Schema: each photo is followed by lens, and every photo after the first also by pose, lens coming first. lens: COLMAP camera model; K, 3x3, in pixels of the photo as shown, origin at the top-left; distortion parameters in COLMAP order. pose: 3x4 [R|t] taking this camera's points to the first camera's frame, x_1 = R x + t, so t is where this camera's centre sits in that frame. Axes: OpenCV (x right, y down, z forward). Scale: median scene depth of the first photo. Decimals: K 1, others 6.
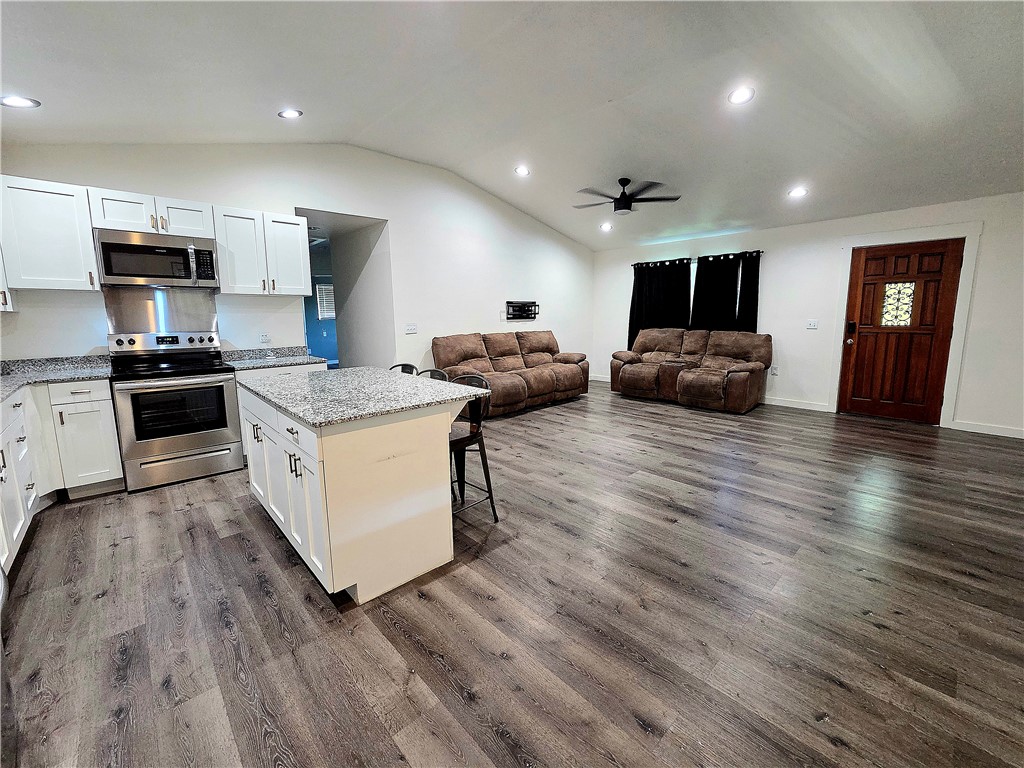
lens RADIAL K [[424.1, 0, 516.1], [0, 424.1, 373.4], [0, 0, 1]] dist [-0.003357, 0.000713]
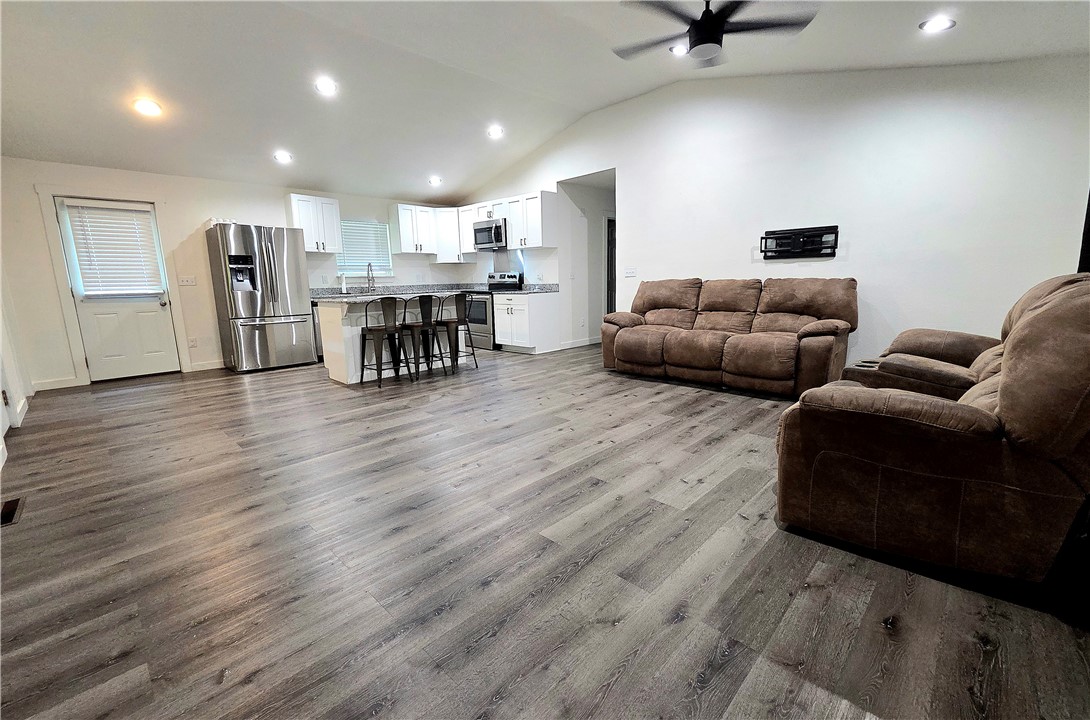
lens RADIAL K [[458.7, 0, 549.1], [0, 458.7, 356.8], [0, 0, 1]] dist [0.001203, -0.000518]
pose [[0.042046, 0.178727, -0.983000, 1.220187], [-0.120895, 0.977551, 0.172566, -0.105343], [0.991774, 0.111584, 0.062709, 1.105189]]
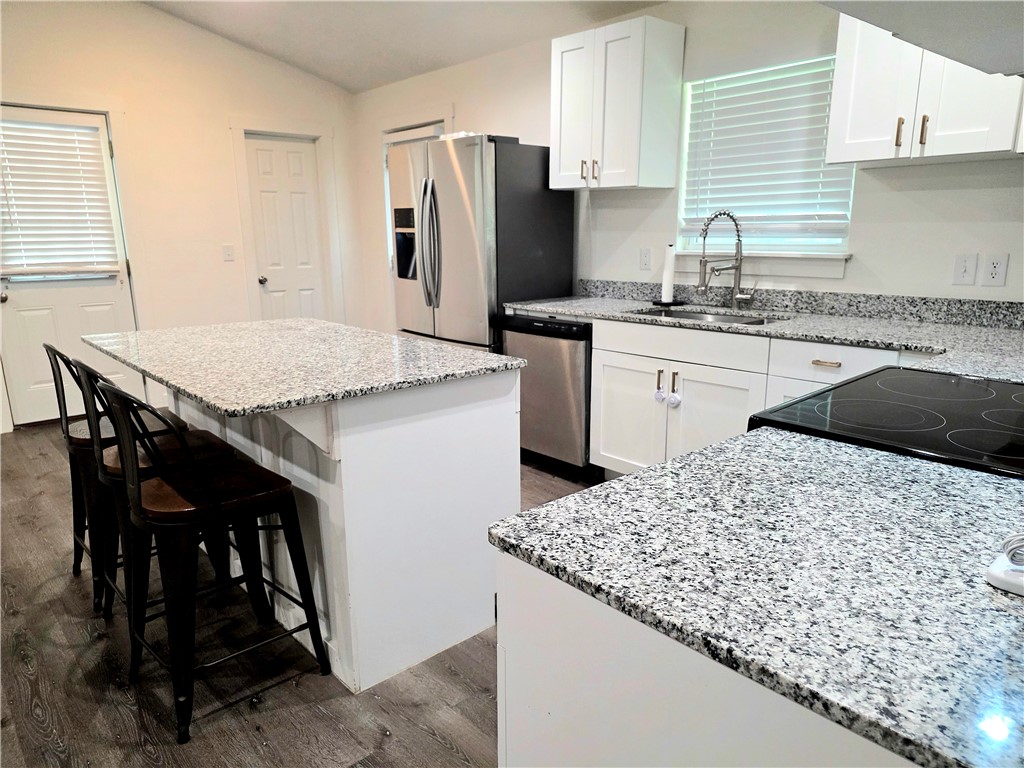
lens RADIAL K [[683.7, 0, 515.6], [0, 683.7, 389.3], [0, 0, 1]] dist [0.002114, -0.003099]
pose [[-0.999571, 0.018545, 0.022667, -0.513014], [0.025506, 0.931627, 0.362520, -0.175079], [-0.014394, 0.362943, -0.931700, 1.314884]]
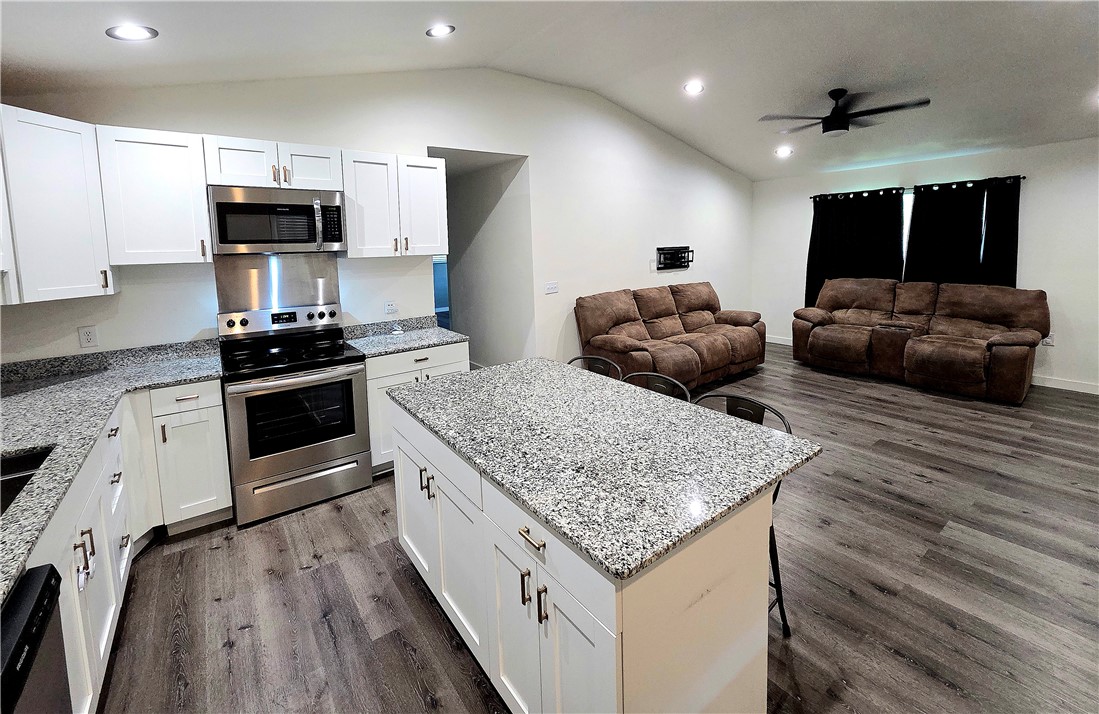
lens RADIAL K [[459.6, 0, 546.2], [0, 459.6, 286.4], [0, 0, 1]] dist [0.000722, -0.001394]
pose [[0.993343, -0.007358, -0.114961, -0.228683], [0.001786, 0.998822, -0.048491, -0.093823], [0.115182, 0.047963, 0.992186, 0.190426]]
